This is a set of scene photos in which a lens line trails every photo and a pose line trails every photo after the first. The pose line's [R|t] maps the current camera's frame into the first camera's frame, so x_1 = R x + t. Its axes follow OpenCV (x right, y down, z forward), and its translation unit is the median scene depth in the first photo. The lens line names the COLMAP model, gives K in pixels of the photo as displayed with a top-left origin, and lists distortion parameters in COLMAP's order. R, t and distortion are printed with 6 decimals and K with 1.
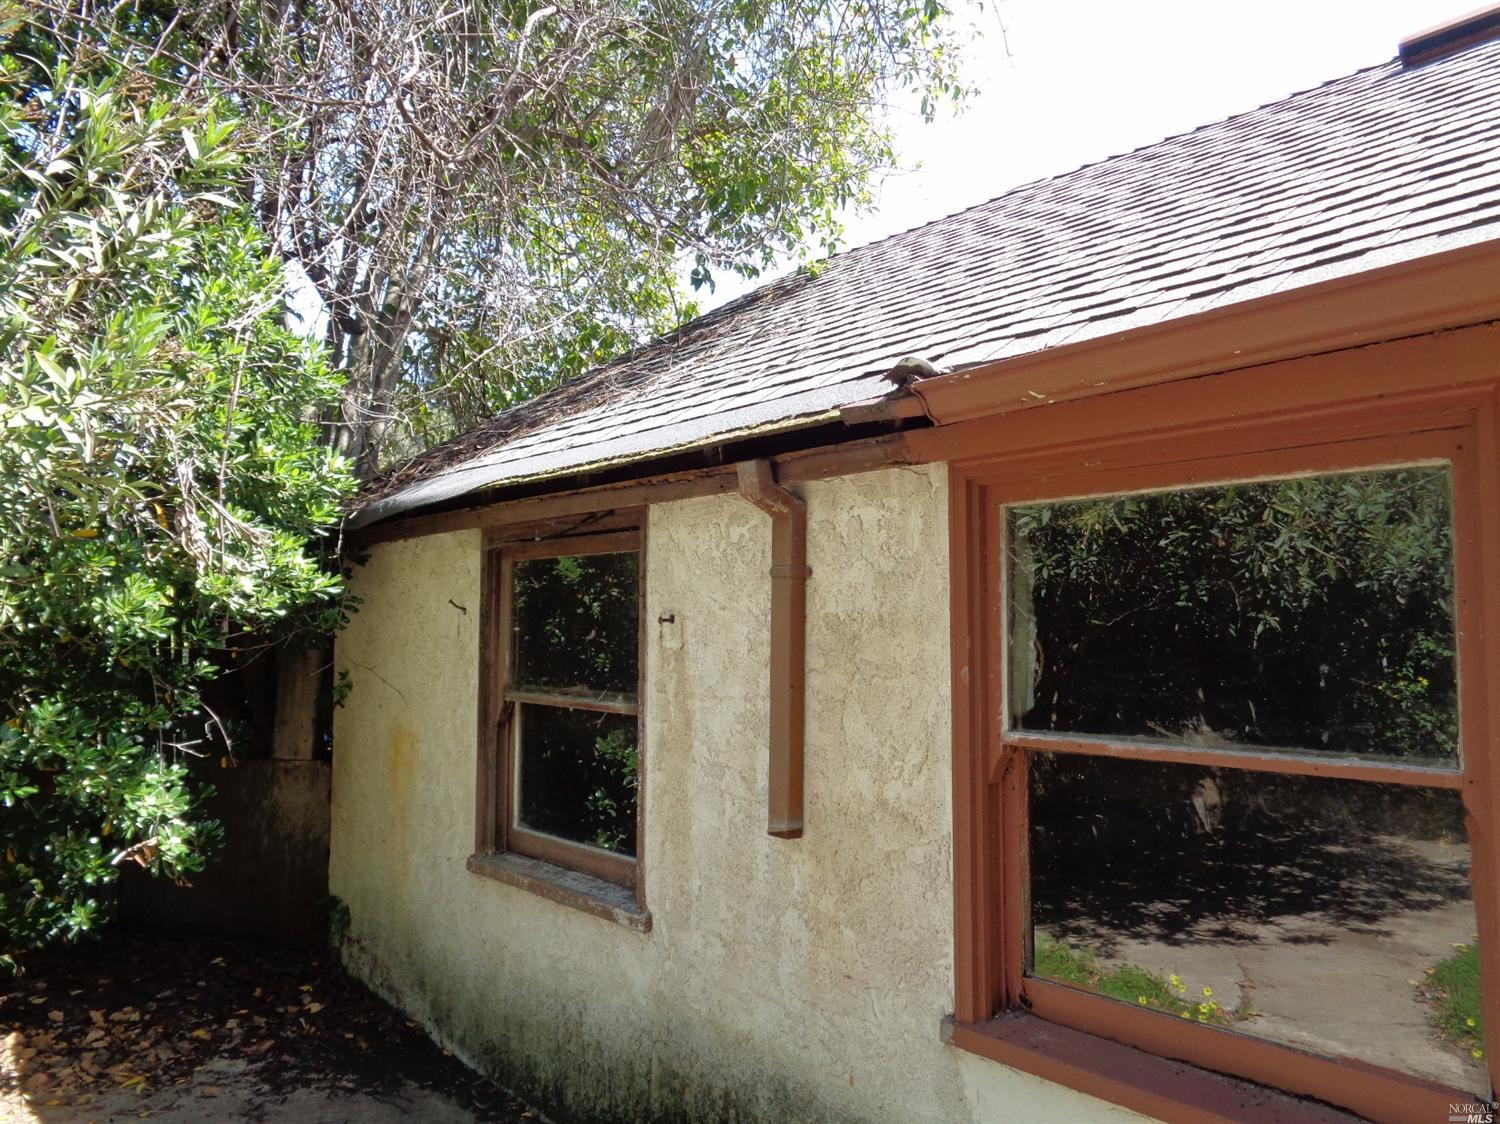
lens RADIAL K [[1142.6, 0, 750.0], [0, 1142.6, 562.0], [0, 0, 1]] dist [0.001796, 0.009008]
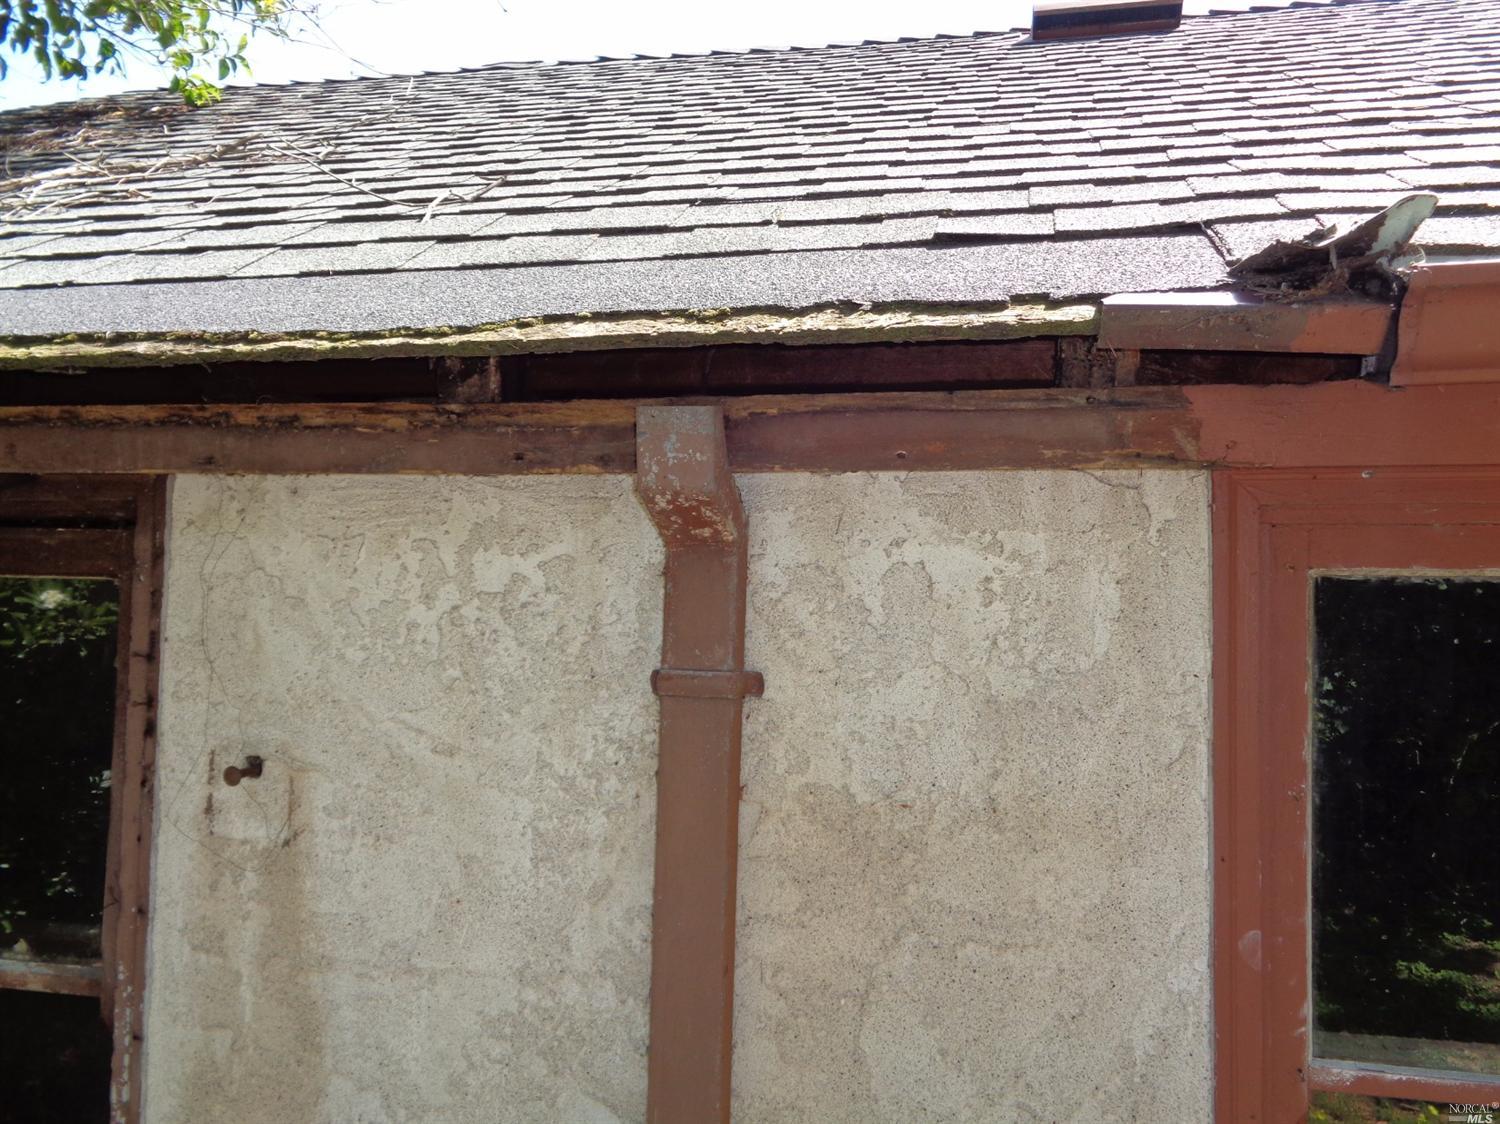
lens RADIAL K [[1142.6, 0, 750.0], [0, 1142.6, 562.0], [0, 0, 1]] dist [0.001796, 0.009008]
pose [[0.773809, 0.037186, 0.632326, -0.213914], [-0.053875, 0.998522, 0.007209, -0.038108], [-0.631123, -0.039645, 0.774669, 0.662804]]
